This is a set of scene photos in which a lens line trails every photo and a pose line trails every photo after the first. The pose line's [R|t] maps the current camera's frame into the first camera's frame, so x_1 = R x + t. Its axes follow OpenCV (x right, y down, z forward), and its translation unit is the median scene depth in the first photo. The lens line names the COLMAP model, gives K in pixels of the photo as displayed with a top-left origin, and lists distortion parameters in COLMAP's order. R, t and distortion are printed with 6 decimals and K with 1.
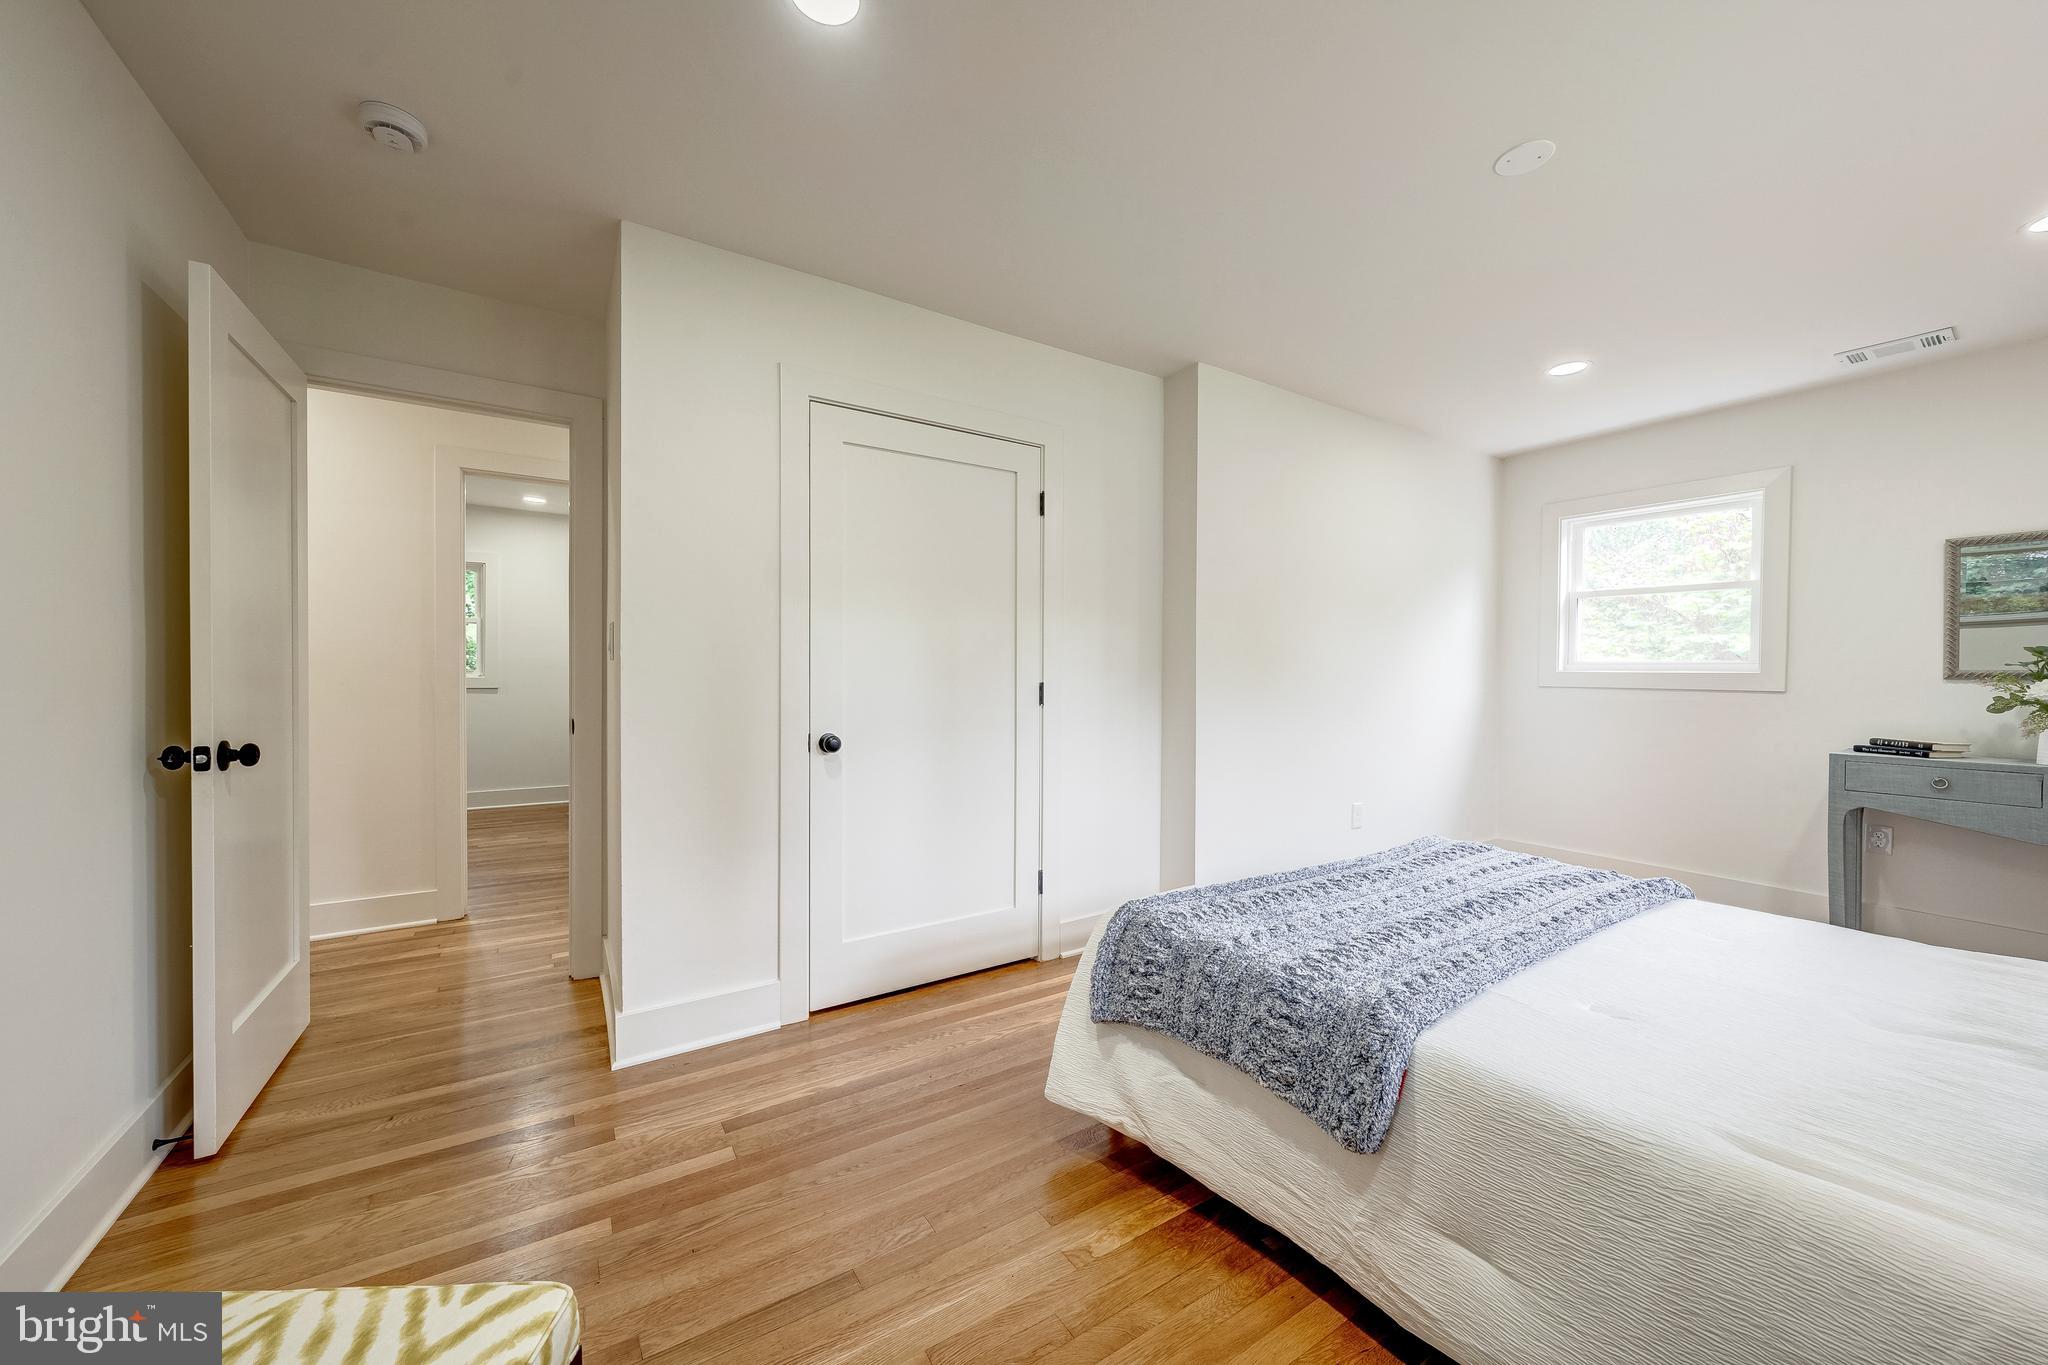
lens RADIAL K [[716.0, 0, 1011.4], [0, 716.0, 679.8], [0, 0, 1]] dist [-0.003387, 0.000511]
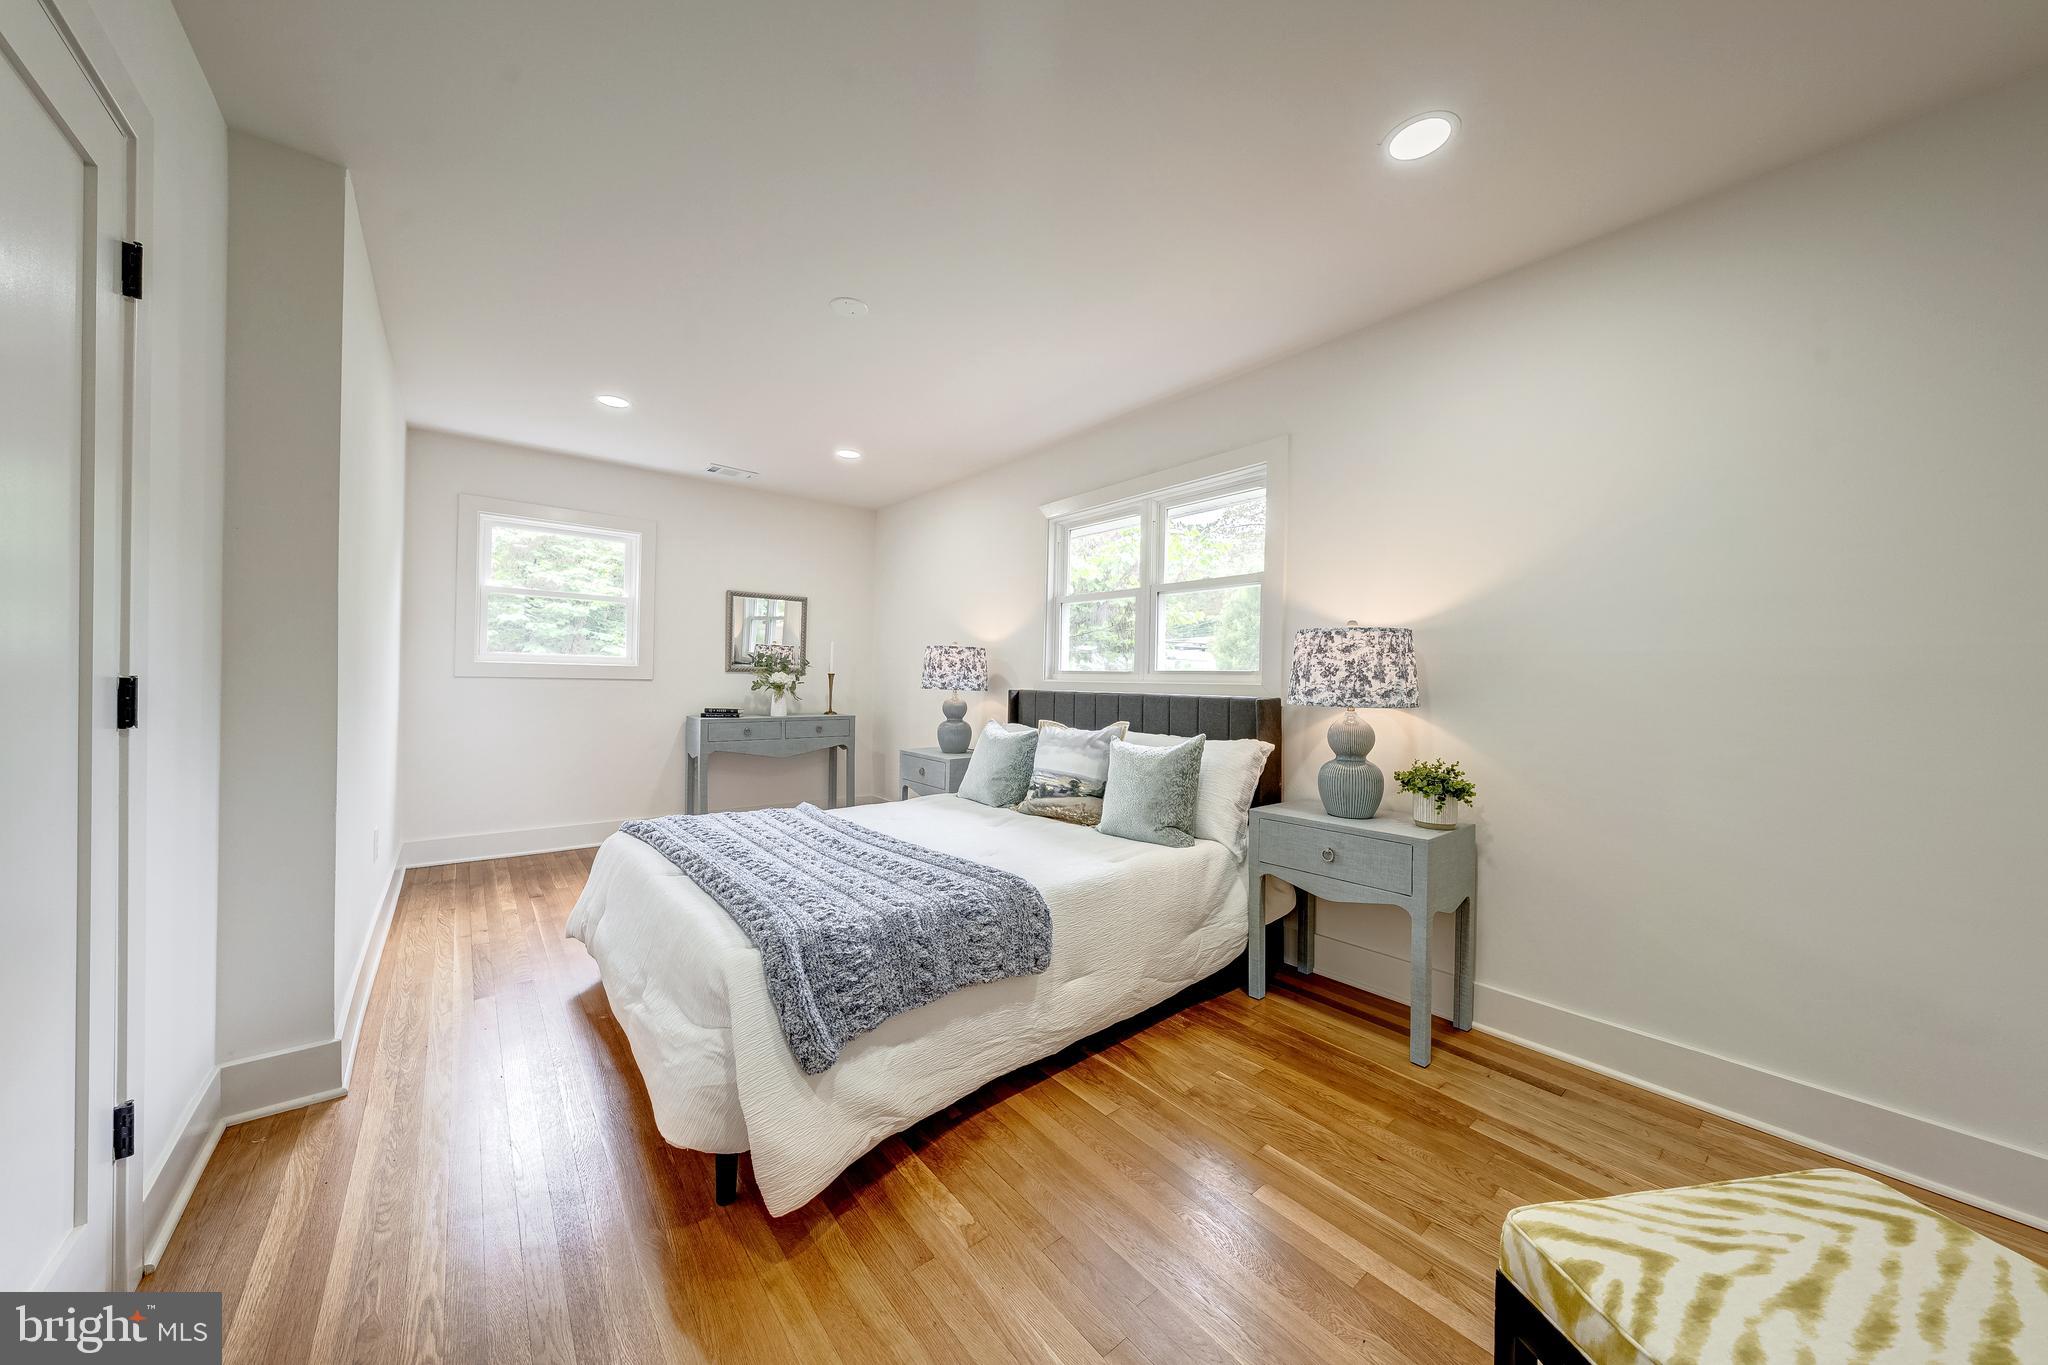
lens RADIAL K [[691.3, 0, 1012.3], [0, 691.3, 681.4], [0, 0, 1]] dist [-0.001419, -0.000062]
pose [[-0.091464, -0.013816, 0.995713, -0.772490], [-0.006872, 0.999889, 0.013243, -0.007038], [-0.995785, -0.005631, -0.091549, 0.896669]]
